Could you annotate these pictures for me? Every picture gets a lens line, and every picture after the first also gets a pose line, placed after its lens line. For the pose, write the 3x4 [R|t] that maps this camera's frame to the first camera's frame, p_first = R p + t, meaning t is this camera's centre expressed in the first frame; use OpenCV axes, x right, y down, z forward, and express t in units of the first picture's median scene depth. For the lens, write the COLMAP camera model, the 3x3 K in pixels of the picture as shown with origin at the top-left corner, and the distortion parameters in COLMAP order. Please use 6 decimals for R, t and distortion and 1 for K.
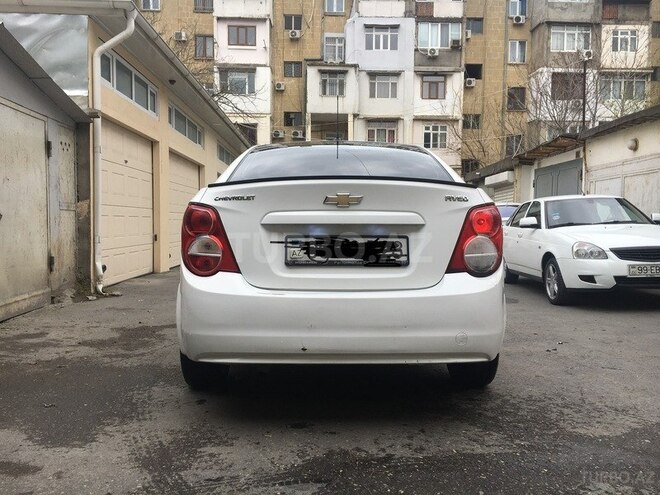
lens RADIAL K [[555.6, 0, 330.0], [0, 555.6, 247.5], [0, 0, 1]] dist [0.084275, -0.104457]
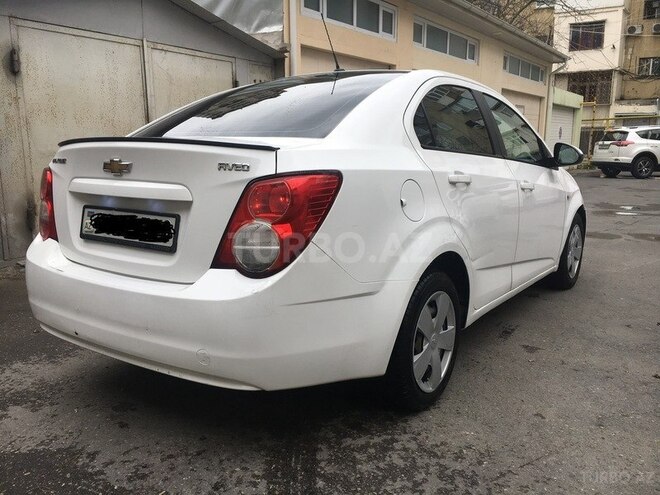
lens RADIAL K [[555.6, 0, 330.0], [0, 555.6, 247.5], [0, 0, 1]] dist [0.084275, -0.104457]
pose [[0.818000, 0.101161, -0.566252, 0.750892], [-0.016358, 0.988107, 0.152894, -0.097293], [0.574985, -0.115805, 0.809927, 0.475729]]
